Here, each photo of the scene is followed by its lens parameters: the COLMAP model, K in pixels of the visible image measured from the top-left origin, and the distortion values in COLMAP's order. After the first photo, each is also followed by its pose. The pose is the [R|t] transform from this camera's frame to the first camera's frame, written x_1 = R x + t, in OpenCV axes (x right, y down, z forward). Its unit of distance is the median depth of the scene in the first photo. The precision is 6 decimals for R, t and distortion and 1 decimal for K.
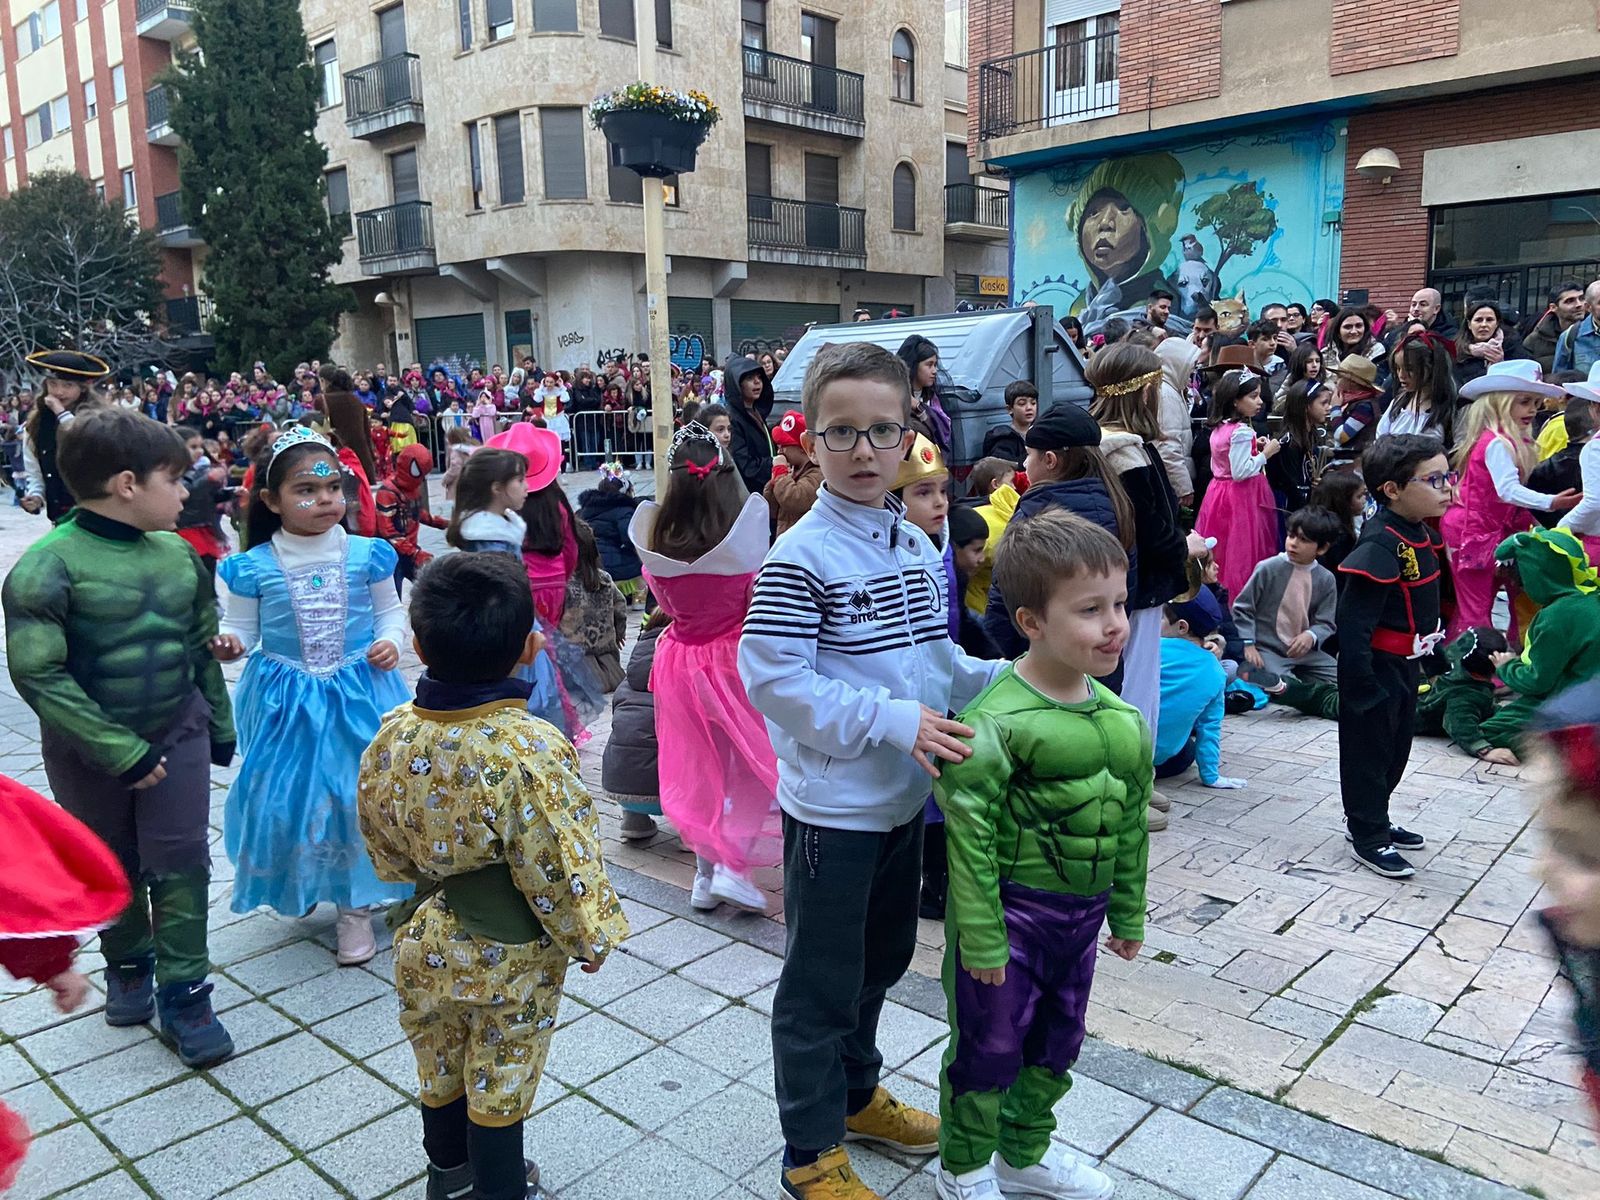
lens RADIAL K [[1198.2, 0, 793.5], [0, 1198.2, 596.8], [0, 0, 1]] dist [0.127300, -0.165643]
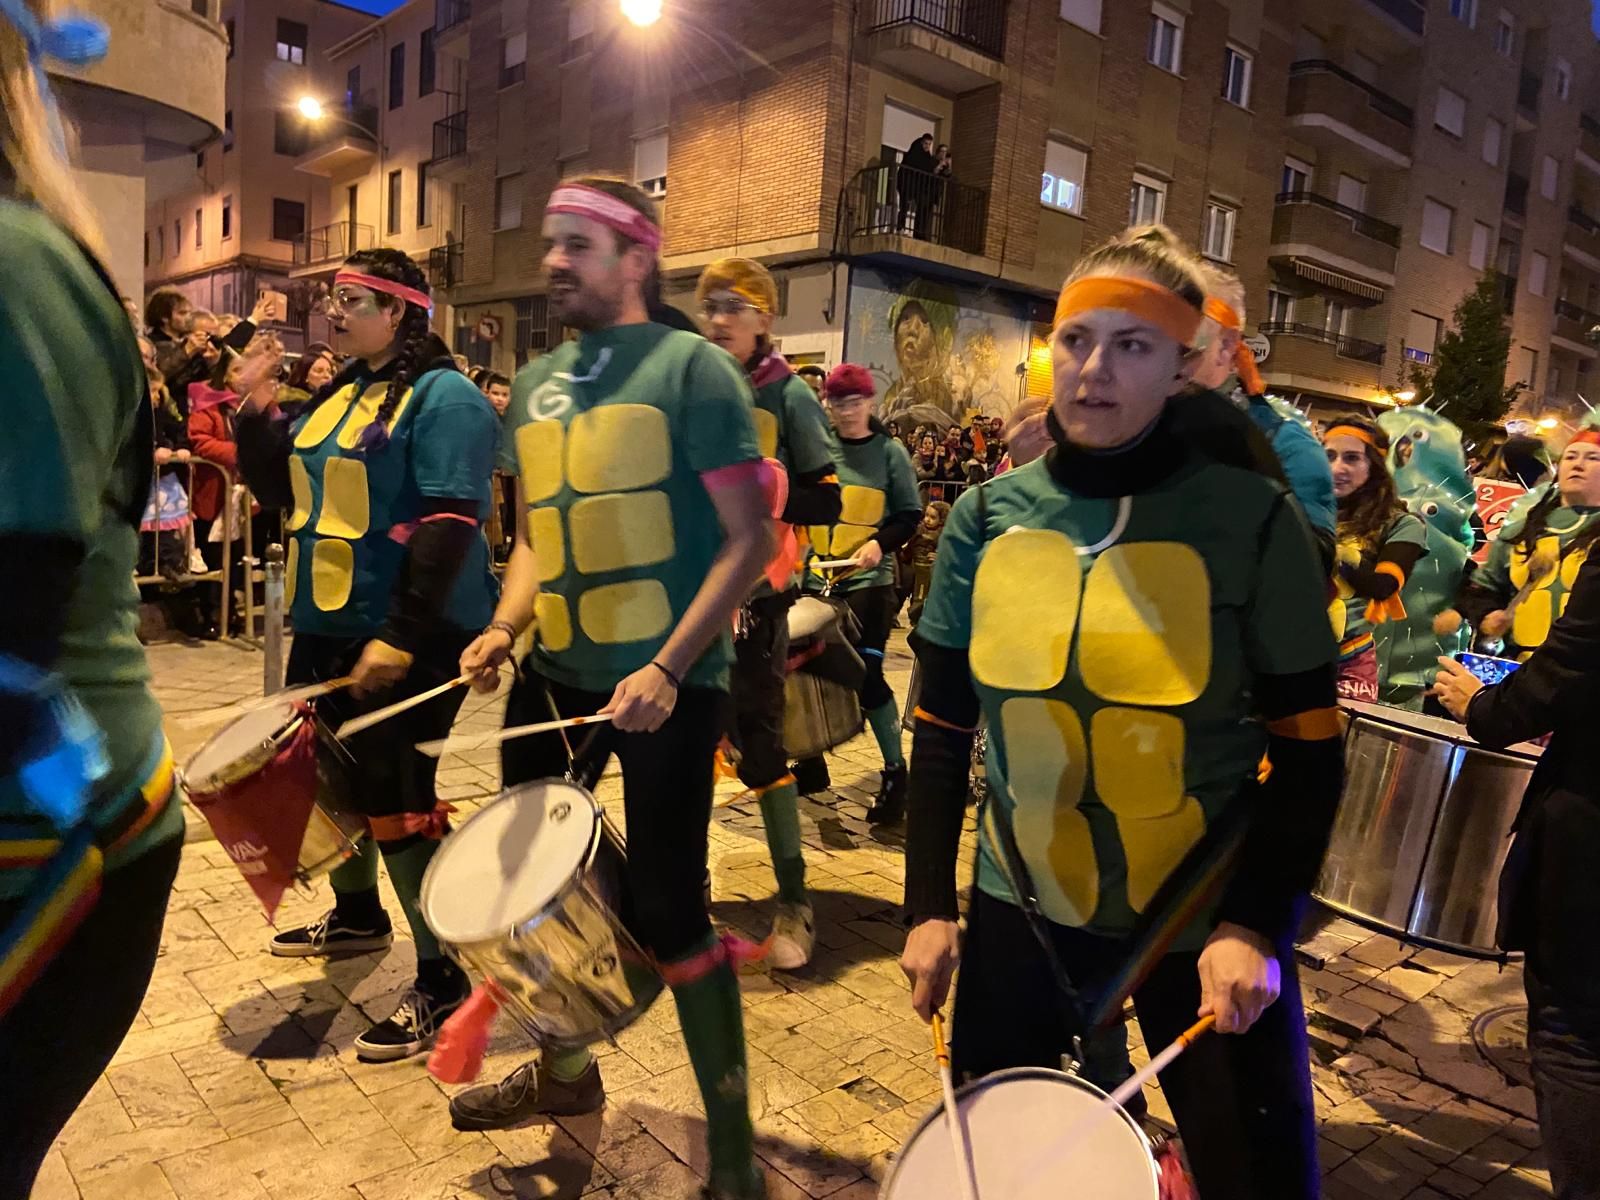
lens RADIAL K [[1206.6, 0, 786.3], [0, 1206.6, 598.1], [0, 0, 1]] dist [0.122084, -0.167803]
pose [[0.111999, -0.077090, 0.990714, -0.693064], [0.096252, 0.993140, 0.066397, -0.098483], [-0.989036, 0.087922, 0.118651, 0.725524]]
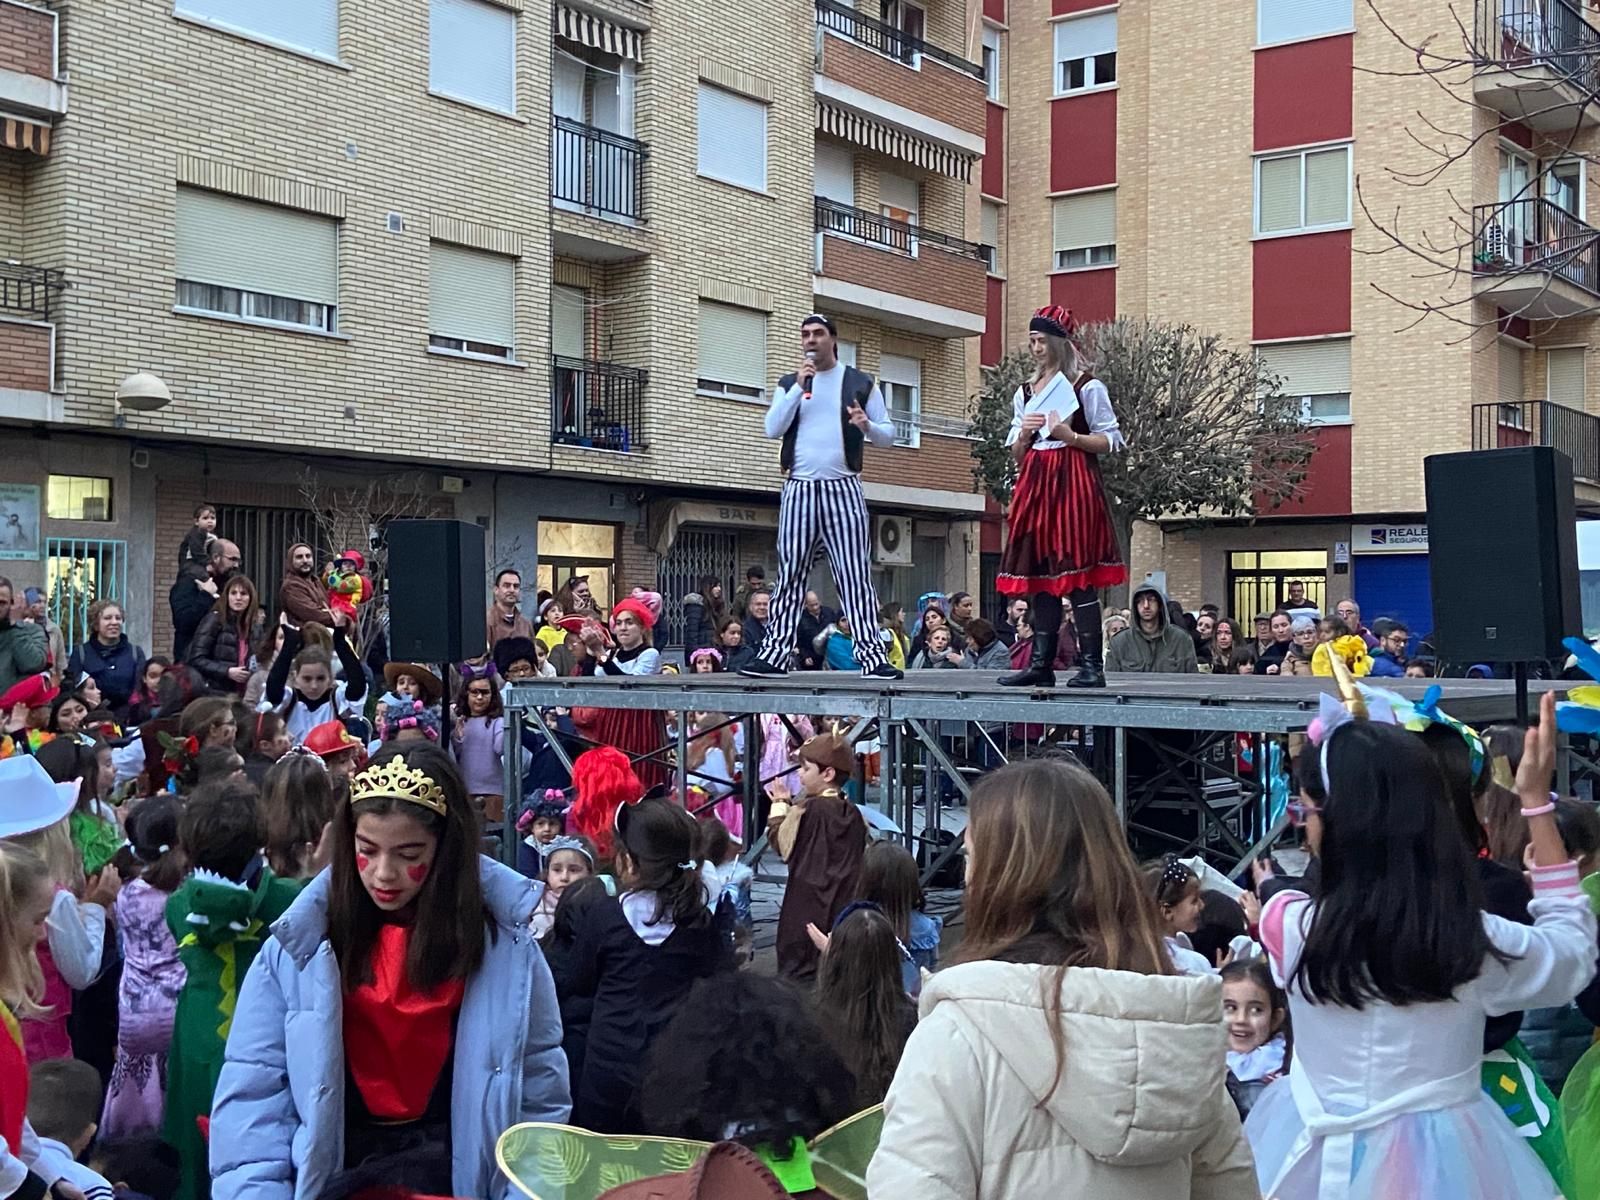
lens RADIAL K [[2004.7, 0, 808.6], [0, 2004.7, 566.8], [0, 0, 1]] dist [0.113200, -0.134499]
pose [[-0.102370, 0.055795, 0.993180, -0.128776], [0.169152, 0.984861, -0.037893, -0.024864], [-0.980259, 0.164119, -0.110258, 0.064478]]
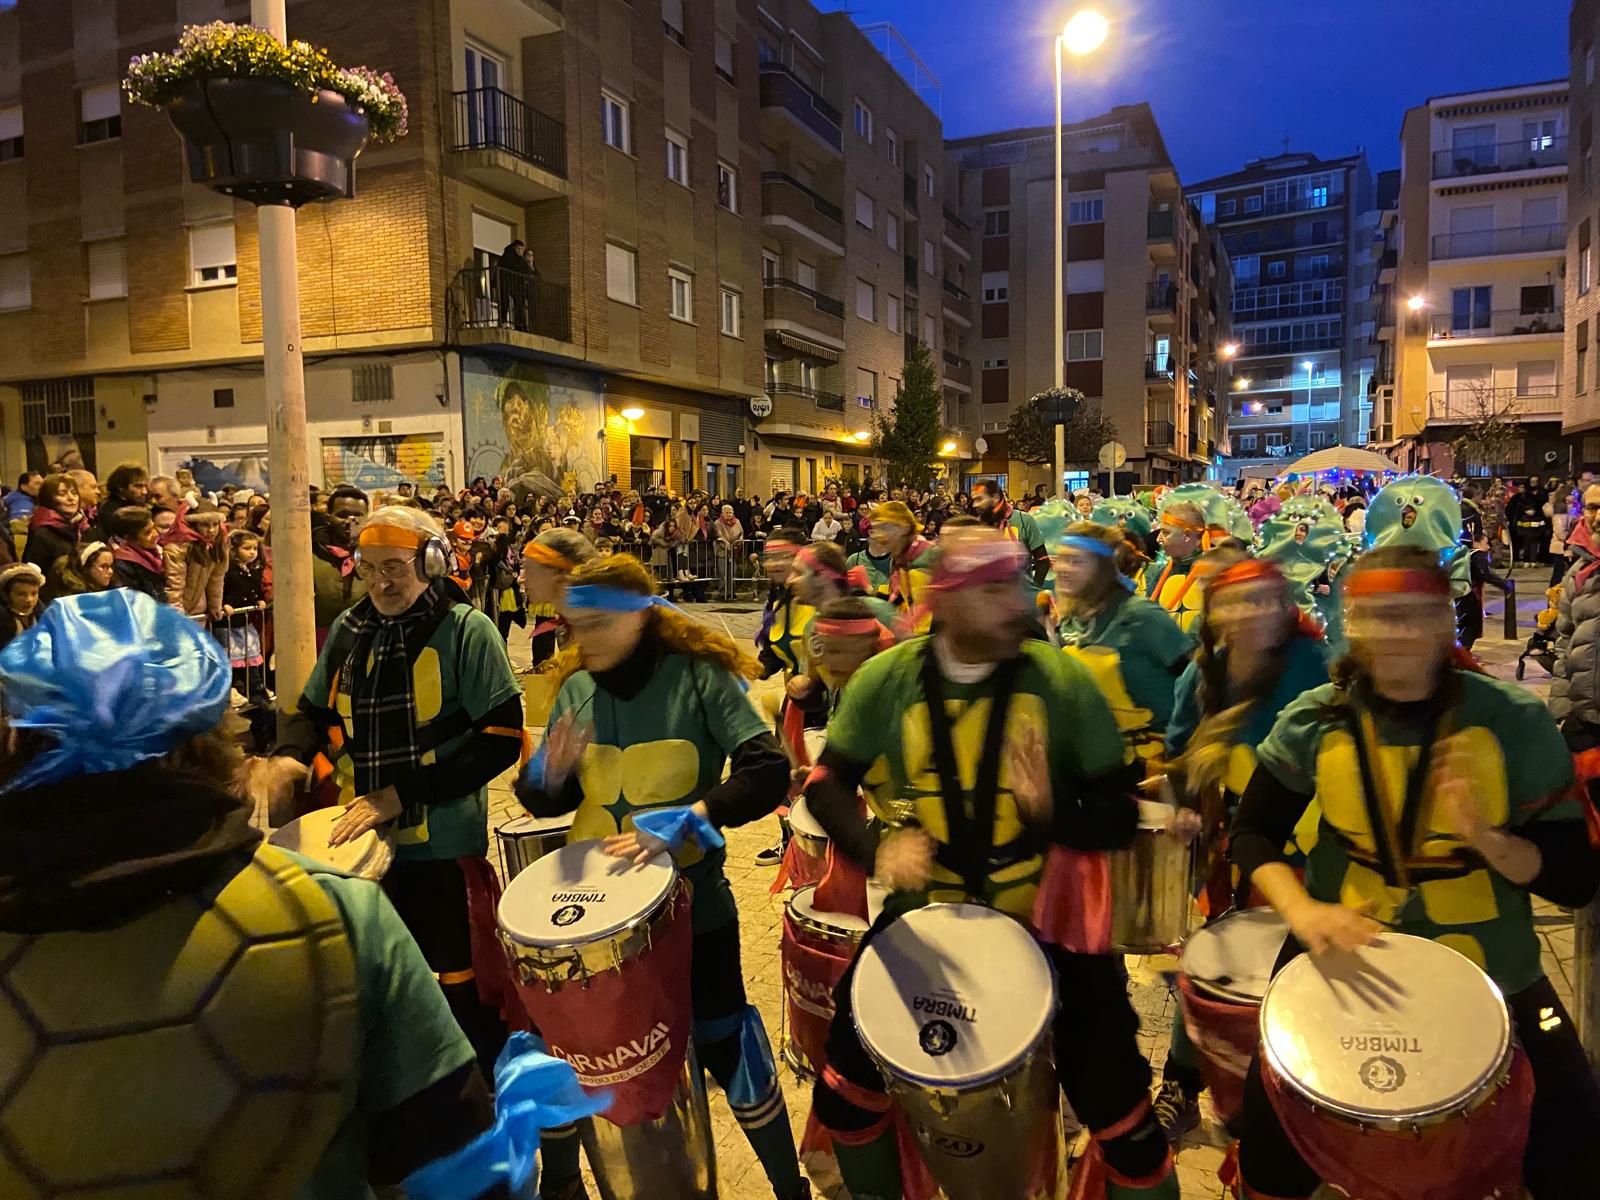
lens RADIAL K [[1194.6, 0, 803.5], [0, 1194.6, 587.4], [0, 0, 1]] dist [0.110884, -0.144225]
pose [[-0.342803, -0.029188, 0.938954, -0.794463], [0.185207, 0.977799, 0.098013, -0.133478], [-0.920969, 0.207500, -0.329787, 0.856650]]
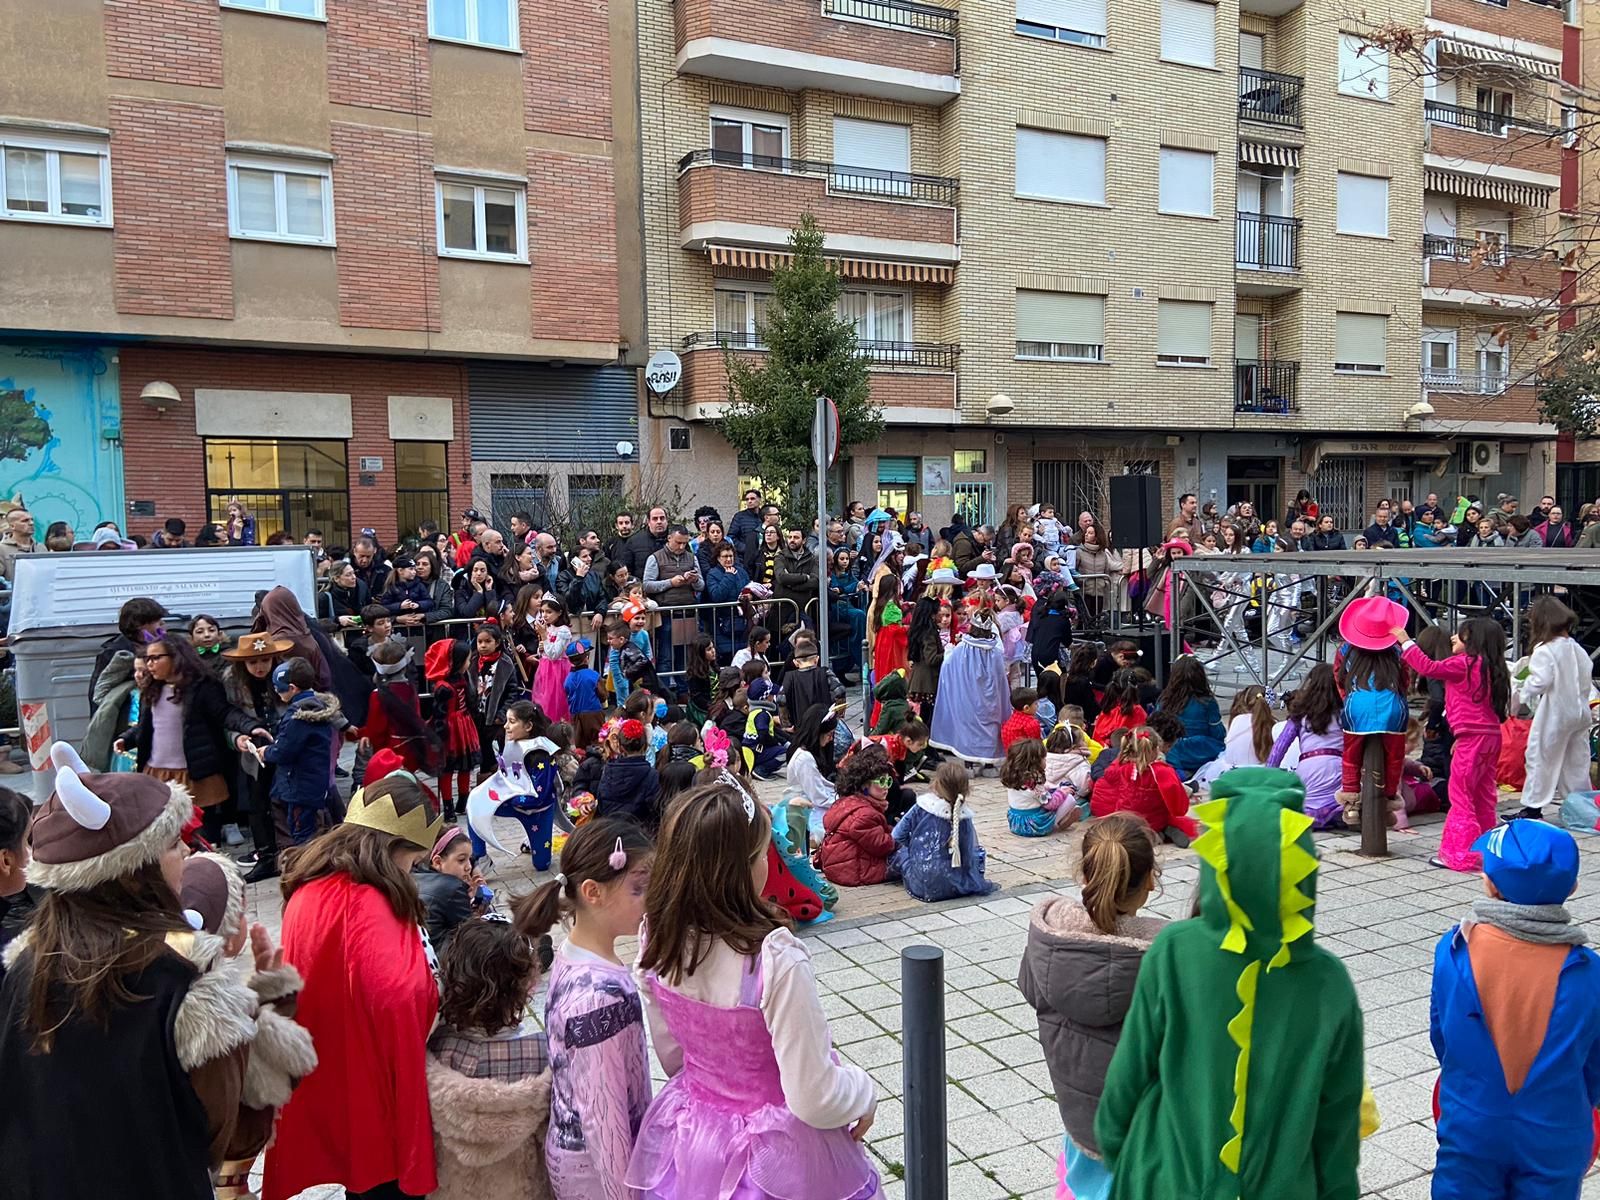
lens RADIAL K [[1199.6, 0, 789.7], [0, 1199.6, 589.2], [0, 0, 1]] dist [0.124500, -0.156002]
pose [[0.385895, -0.029983, 0.922055, -0.212569], [0.165165, 0.985569, -0.037075, -0.022865], [-0.907638, 0.166598, 0.385278, 0.039538]]
